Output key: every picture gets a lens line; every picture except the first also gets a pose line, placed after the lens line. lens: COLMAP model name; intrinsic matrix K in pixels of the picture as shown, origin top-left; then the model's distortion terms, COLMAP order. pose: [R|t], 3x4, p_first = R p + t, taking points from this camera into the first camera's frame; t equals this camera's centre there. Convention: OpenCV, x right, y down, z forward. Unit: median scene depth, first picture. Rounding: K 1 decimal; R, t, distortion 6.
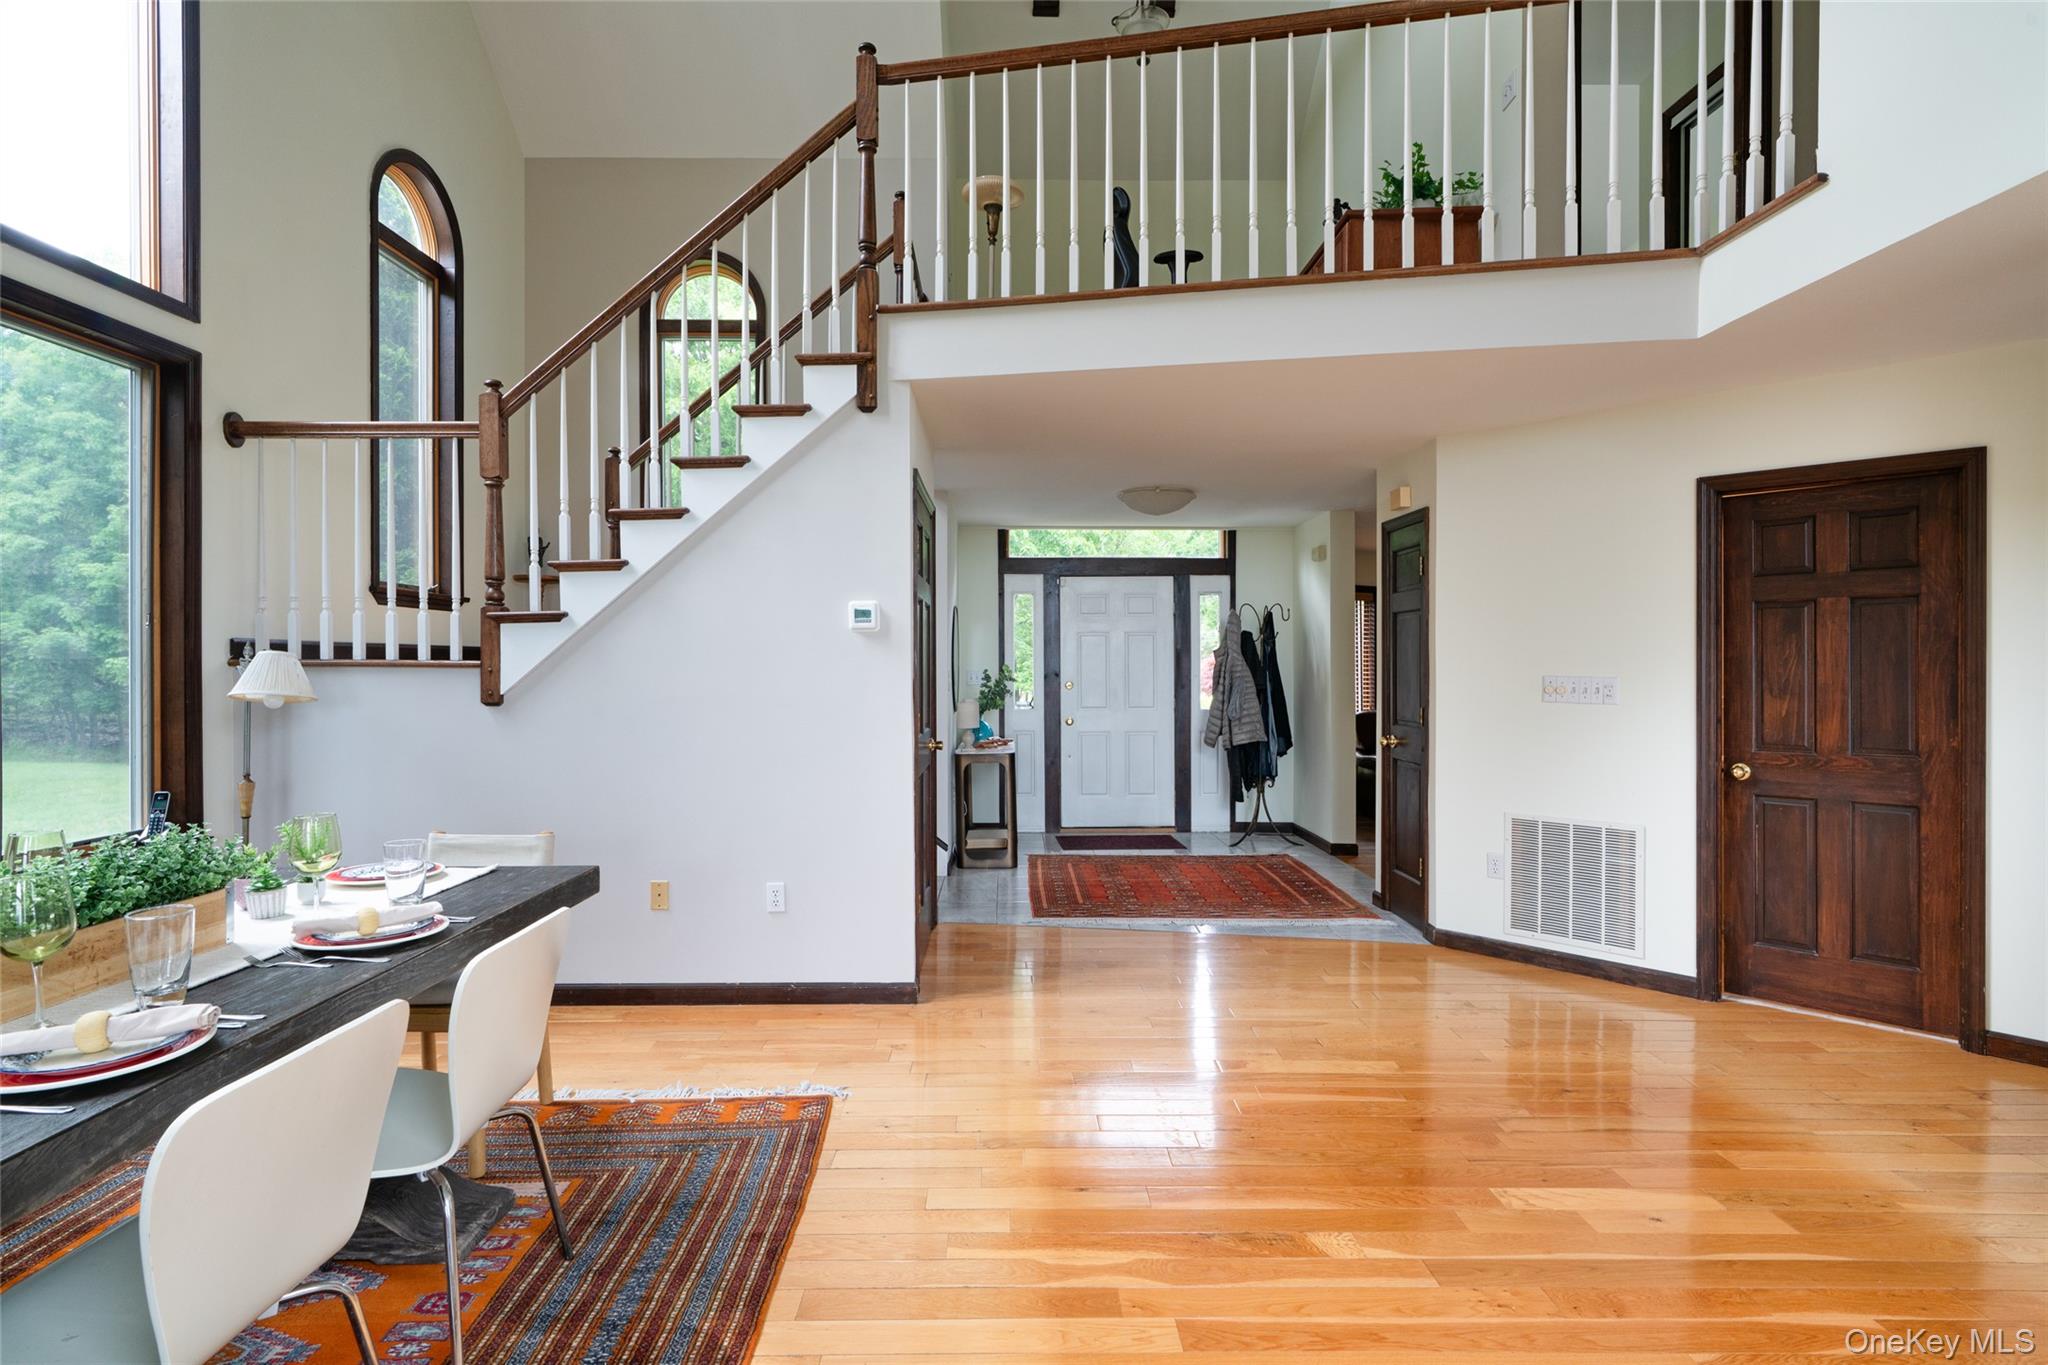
lens RADIAL K [[980.8, 0, 1016.0], [0, 980.8, 673.5], [0, 0, 1]] dist [-0.000295, 0.000356]
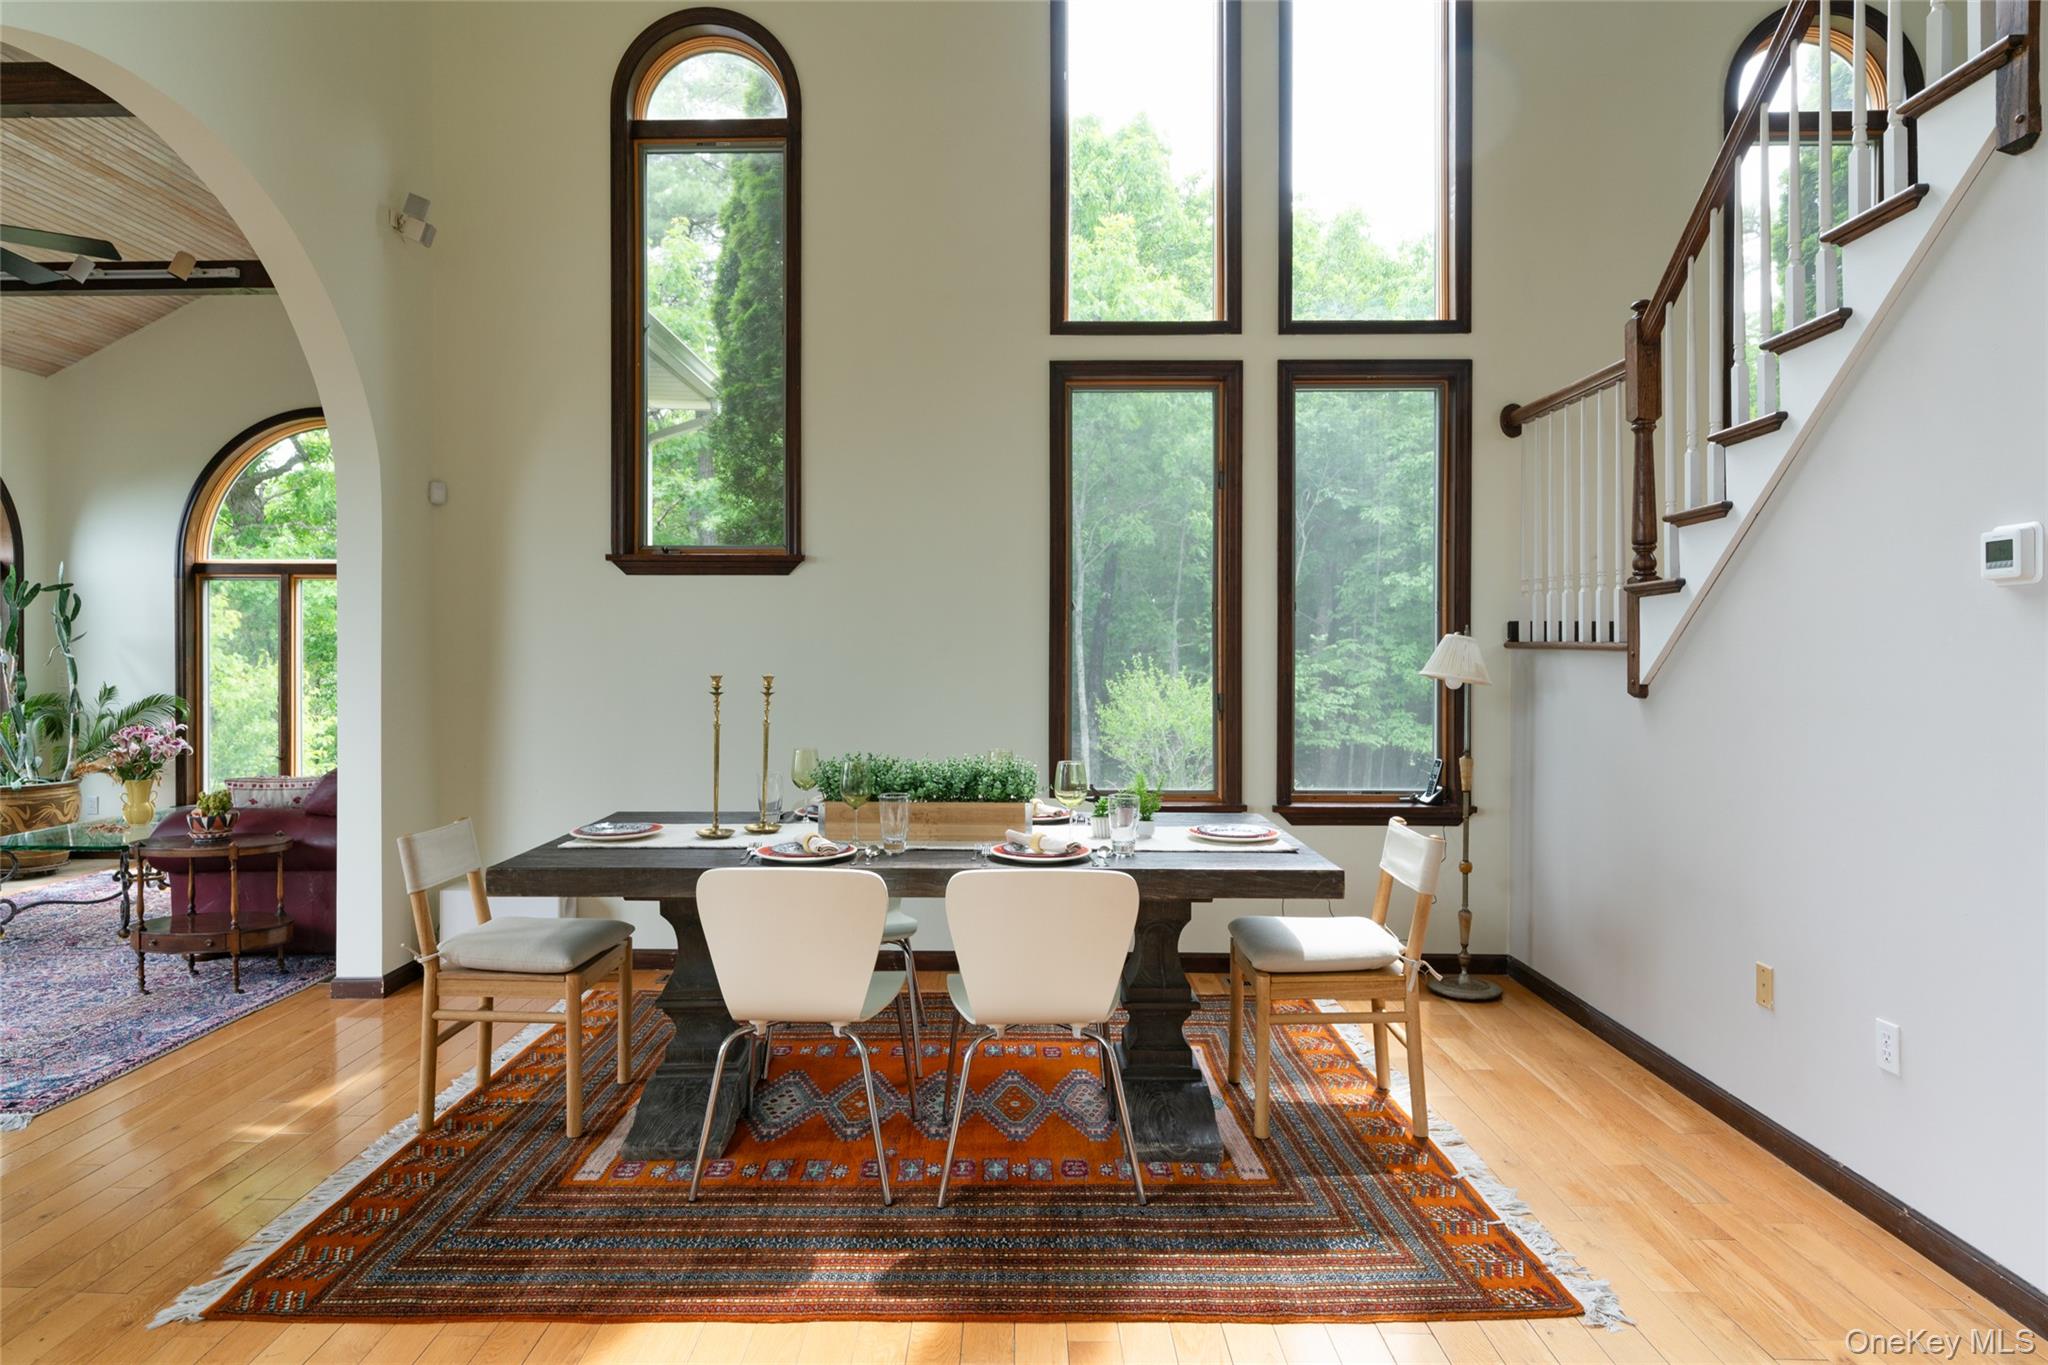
lens RADIAL K [[1192.4, 0, 1020.3], [0, 1192.4, 646.6], [0, 0, 1]] dist [0.001081, 0.000629]
pose [[-0.018849, 0.002757, -0.999819, 0.502869], [-0.004338, 0.999987, 0.002839, -0.009956], [0.999813, 0.004391, -0.018836, 0.524985]]
